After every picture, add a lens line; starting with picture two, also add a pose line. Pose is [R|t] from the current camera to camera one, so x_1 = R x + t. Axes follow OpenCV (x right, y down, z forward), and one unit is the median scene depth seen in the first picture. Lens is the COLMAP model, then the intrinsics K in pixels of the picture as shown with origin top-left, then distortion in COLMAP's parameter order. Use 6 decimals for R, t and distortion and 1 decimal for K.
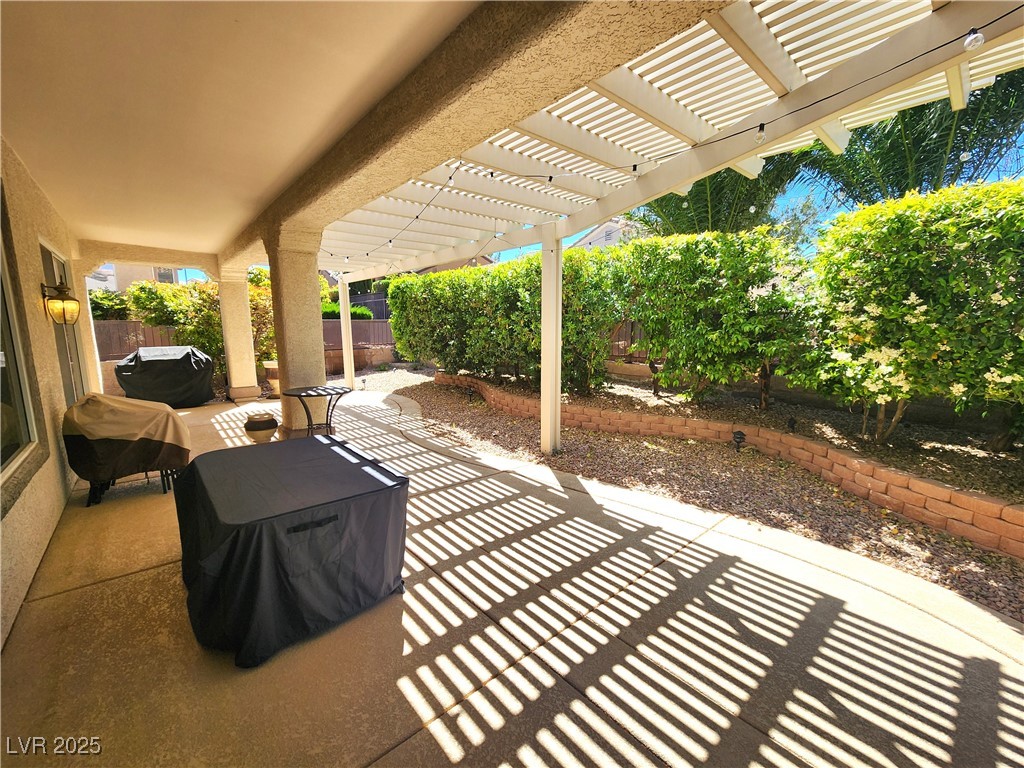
lens RADIAL K [[418.7, 0, 513.7], [0, 418.7, 382.9], [0, 0, 1]] dist [0.000637, -0.000304]
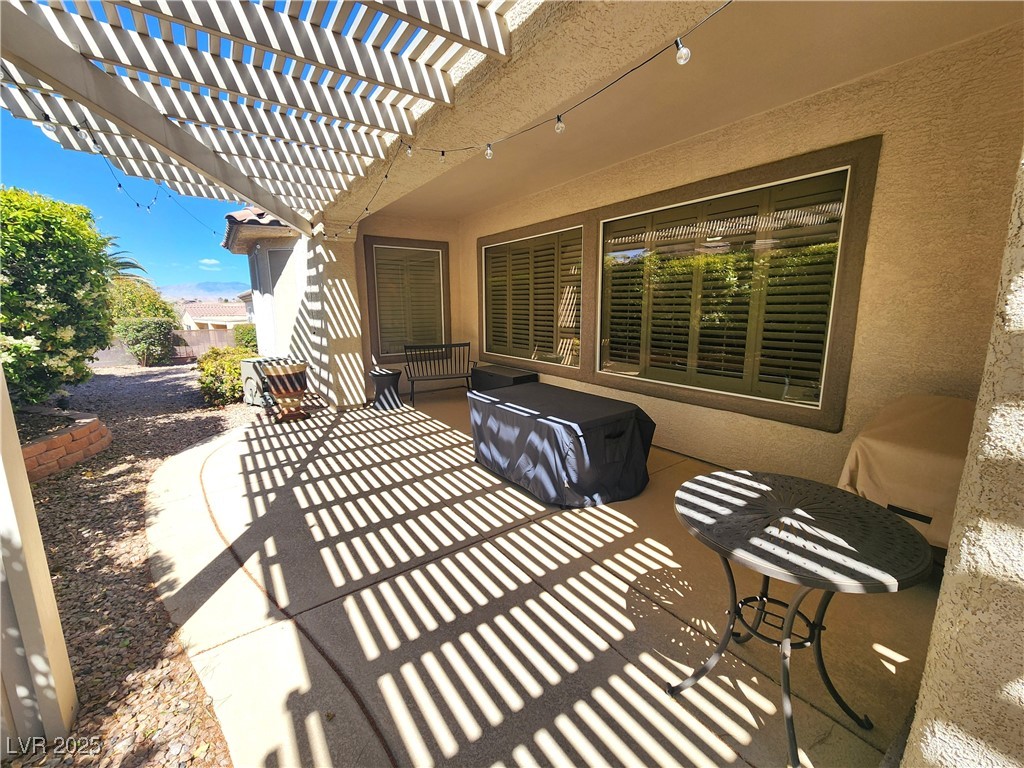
lens RADIAL K [[418.7, 0, 513.7], [0, 418.7, 382.9], [0, 0, 1]] dist [0.000637, -0.000304]
pose [[-0.994461, -0.006118, 0.104932, -0.372151], [0.027924, 0.947051, 0.319866, -0.209358], [-0.101333, 0.321024, -0.941634, 1.544738]]
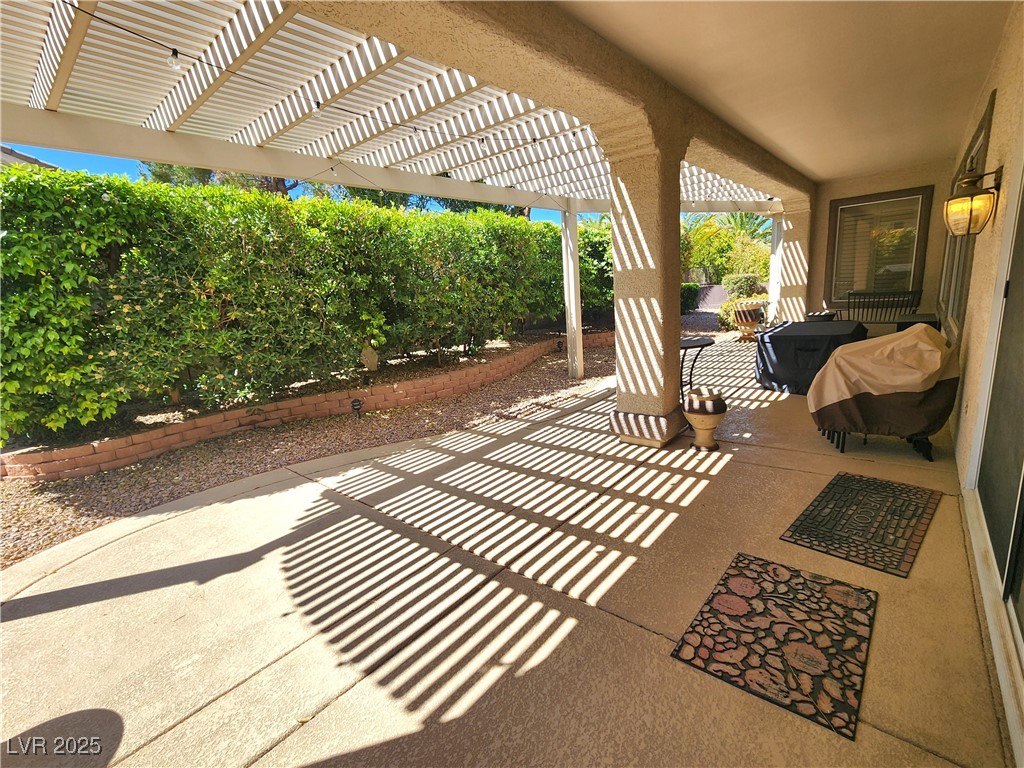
lens RADIAL K [[454.5, 0, 512.0], [0, 454.5, 384.0], [0, 0, 1]] dist [0.001256, 0.000029]
pose [[-0.130776, -0.192726, 0.972499, -1.654155], [0.217621, 0.951419, 0.217813, -0.219062], [-0.967233, 0.240121, -0.082481, 1.737136]]
